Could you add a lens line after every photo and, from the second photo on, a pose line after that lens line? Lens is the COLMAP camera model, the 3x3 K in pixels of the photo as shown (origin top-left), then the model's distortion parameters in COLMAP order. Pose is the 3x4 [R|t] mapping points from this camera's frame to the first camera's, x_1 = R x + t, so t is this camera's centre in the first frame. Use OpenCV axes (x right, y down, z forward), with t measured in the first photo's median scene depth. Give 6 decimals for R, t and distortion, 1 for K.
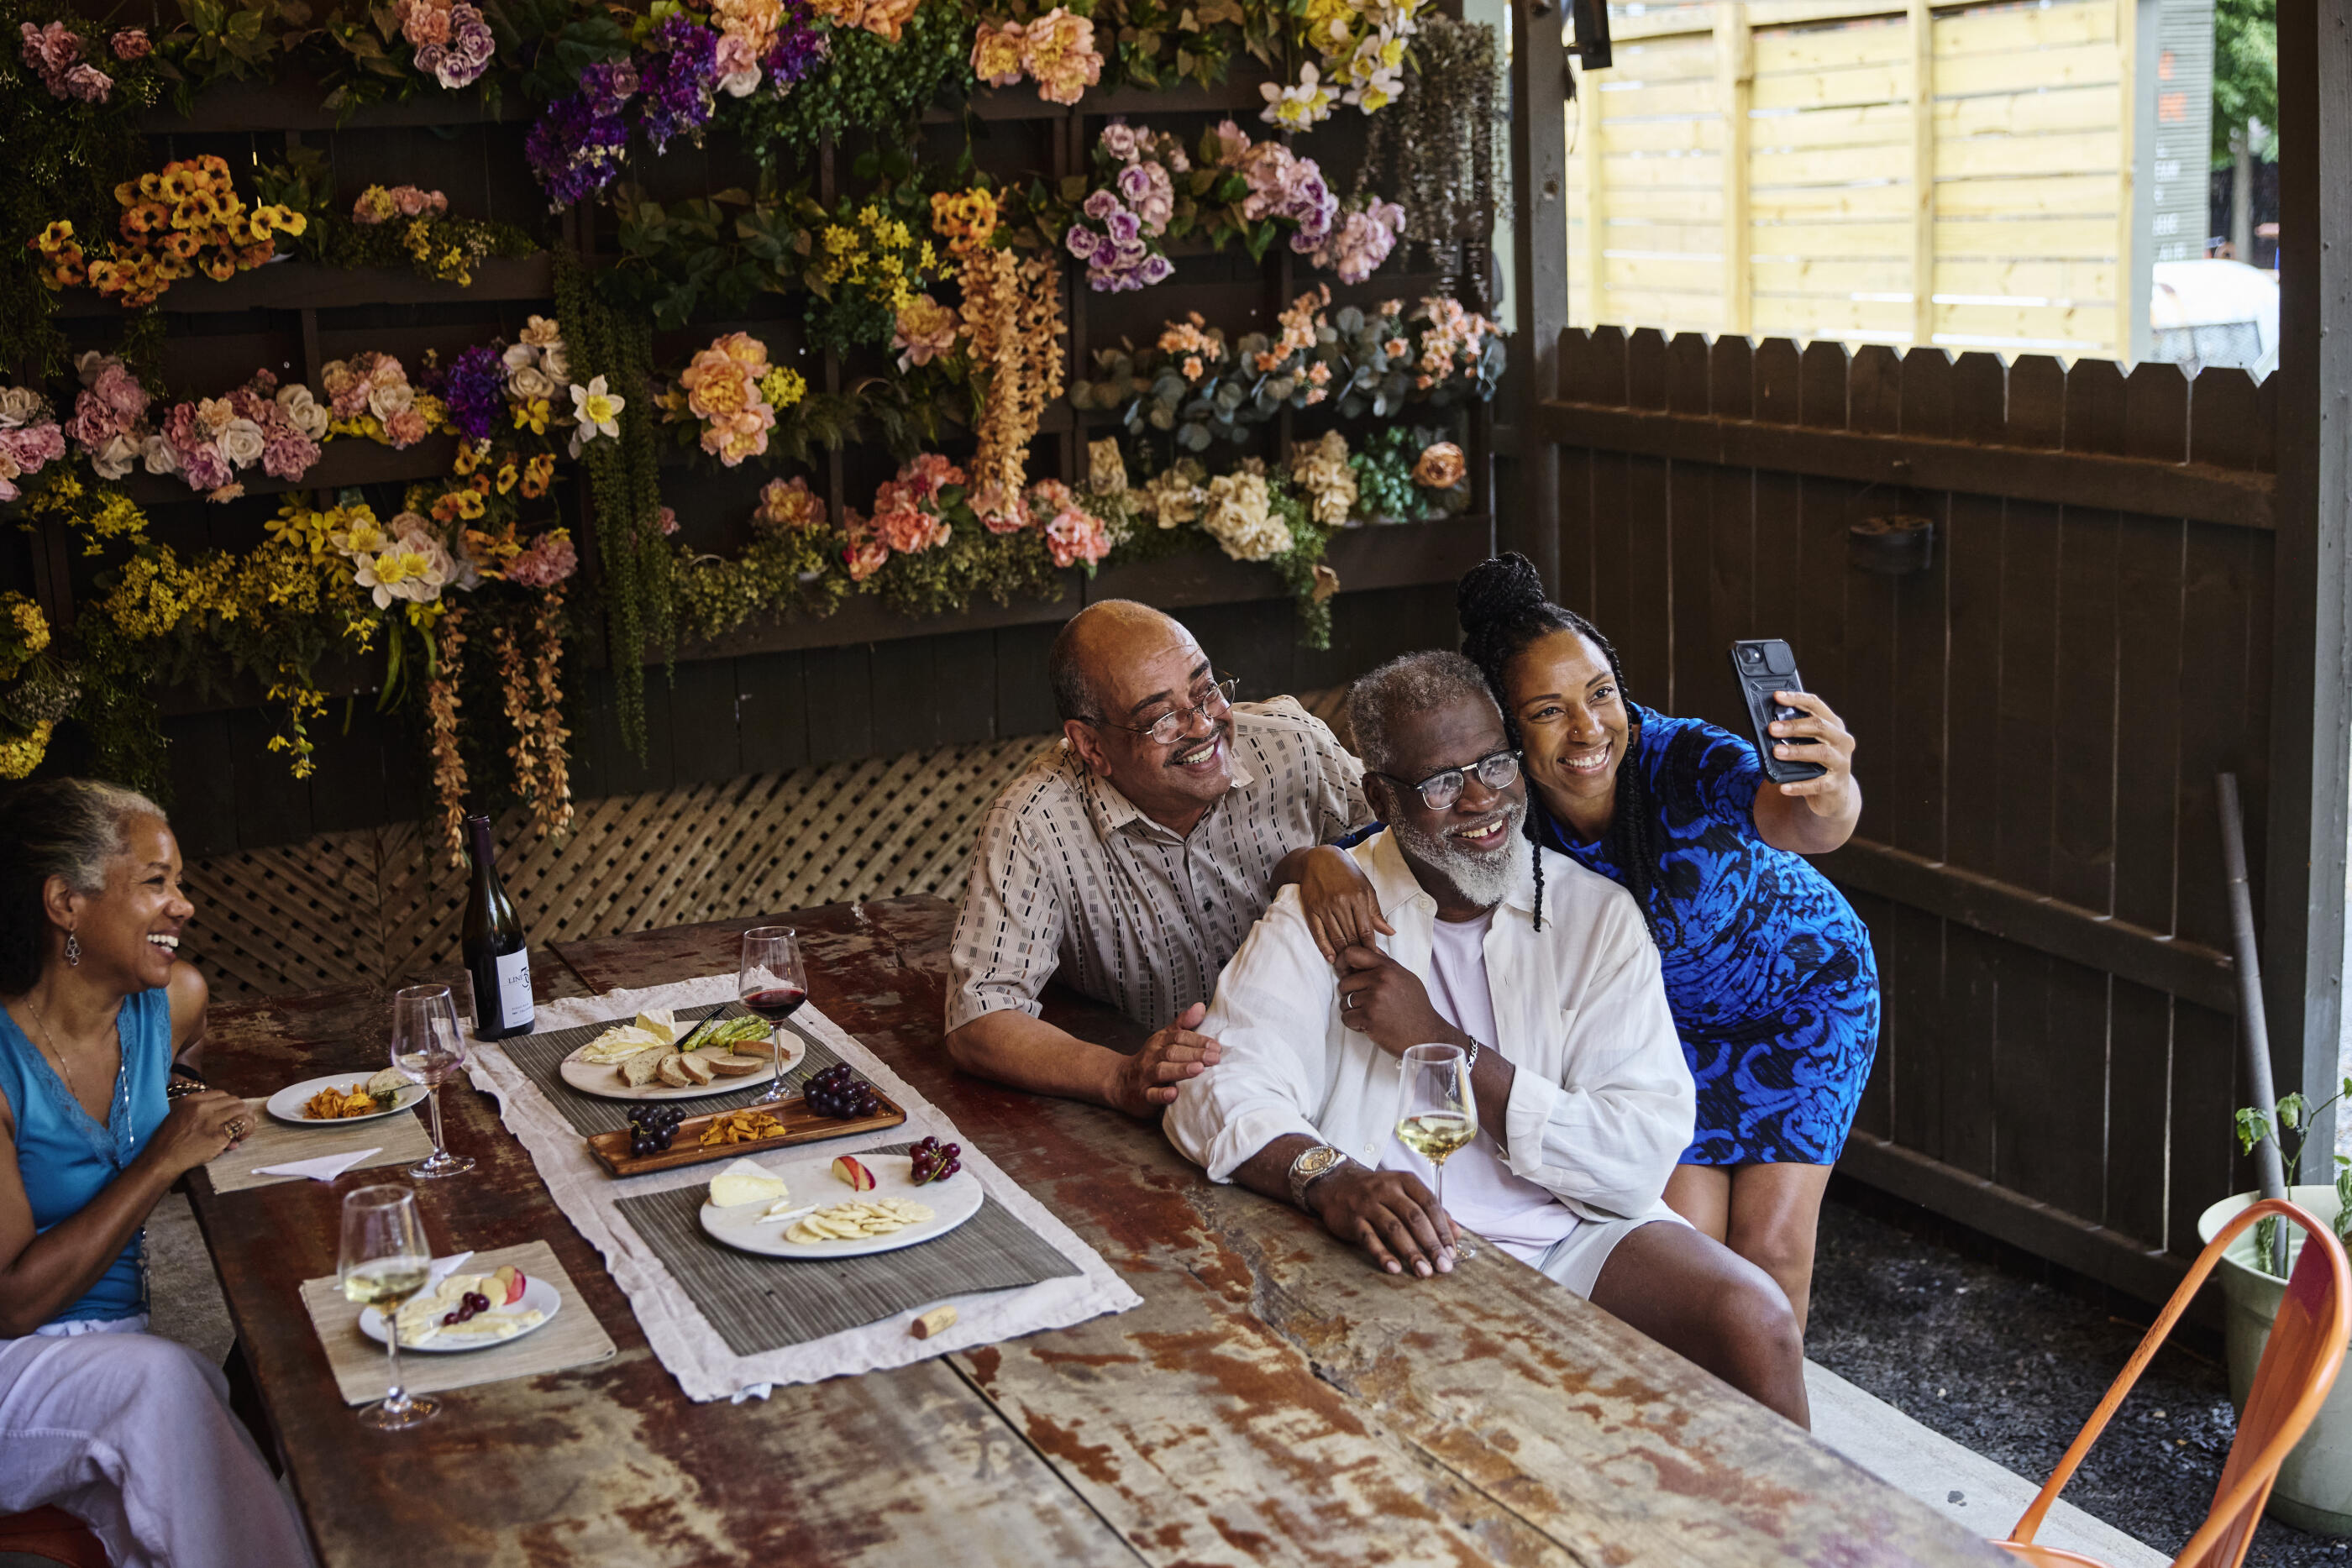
lens RADIAL K [[2864.5, 0, 1176.0], [0, 2864.5, 784.0], [0, 0, 1]] dist [0.007644, 0.045010]
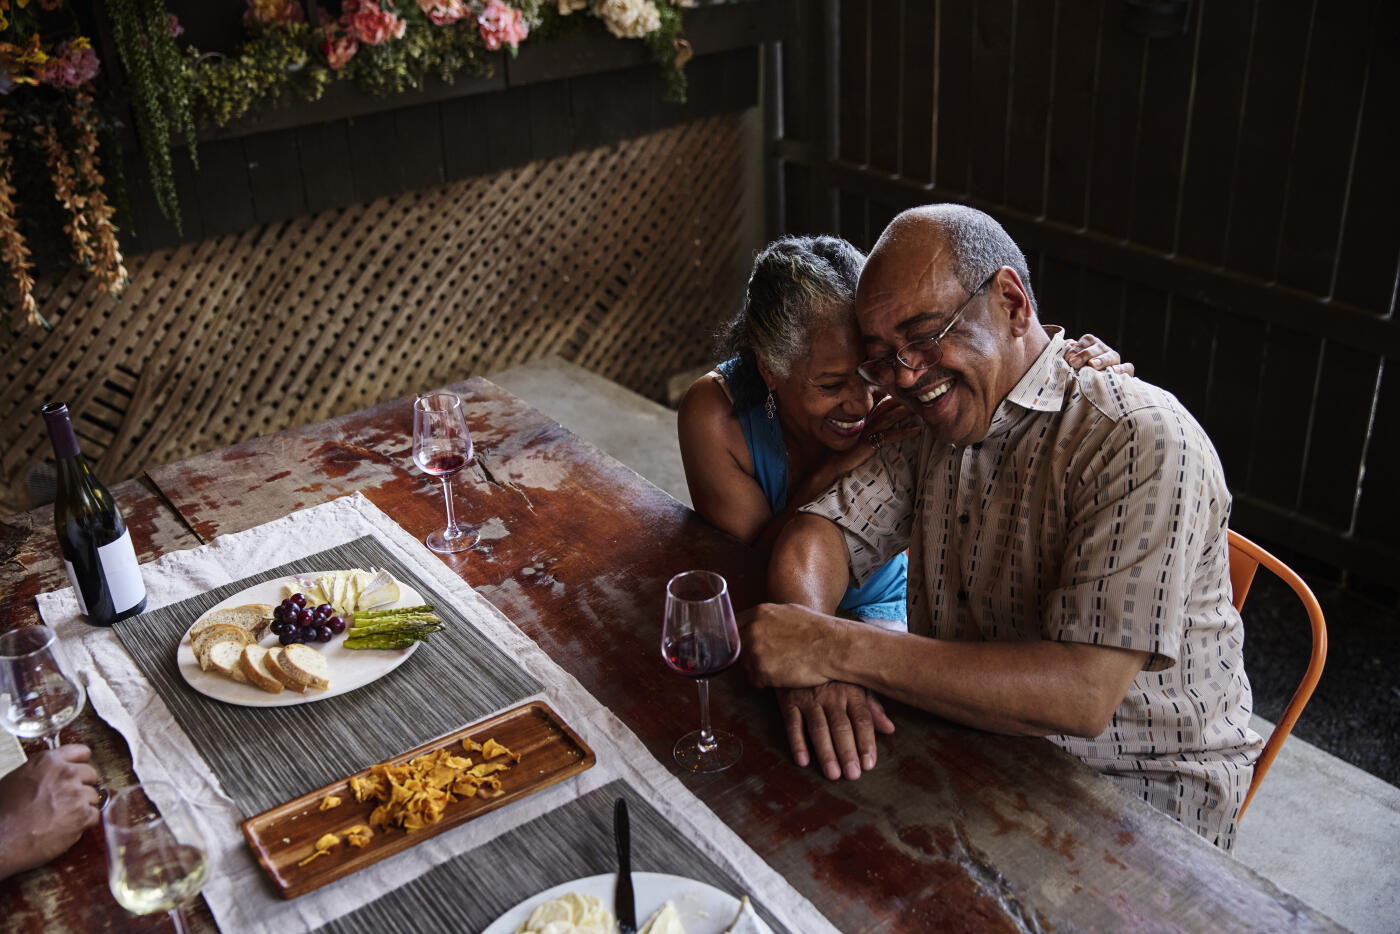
lens RADIAL K [[1479.6, 0, 699.9], [0, 1479.6, 483.9], [0, 0, 1]] dist [0.000995, 0.128768]
pose [[0.984944, -0.084969, 0.150552, -0.066849], [0.047054, 0.969762, 0.239475, -0.042664], [-0.166348, -0.228785, 0.959159, 0.303104]]
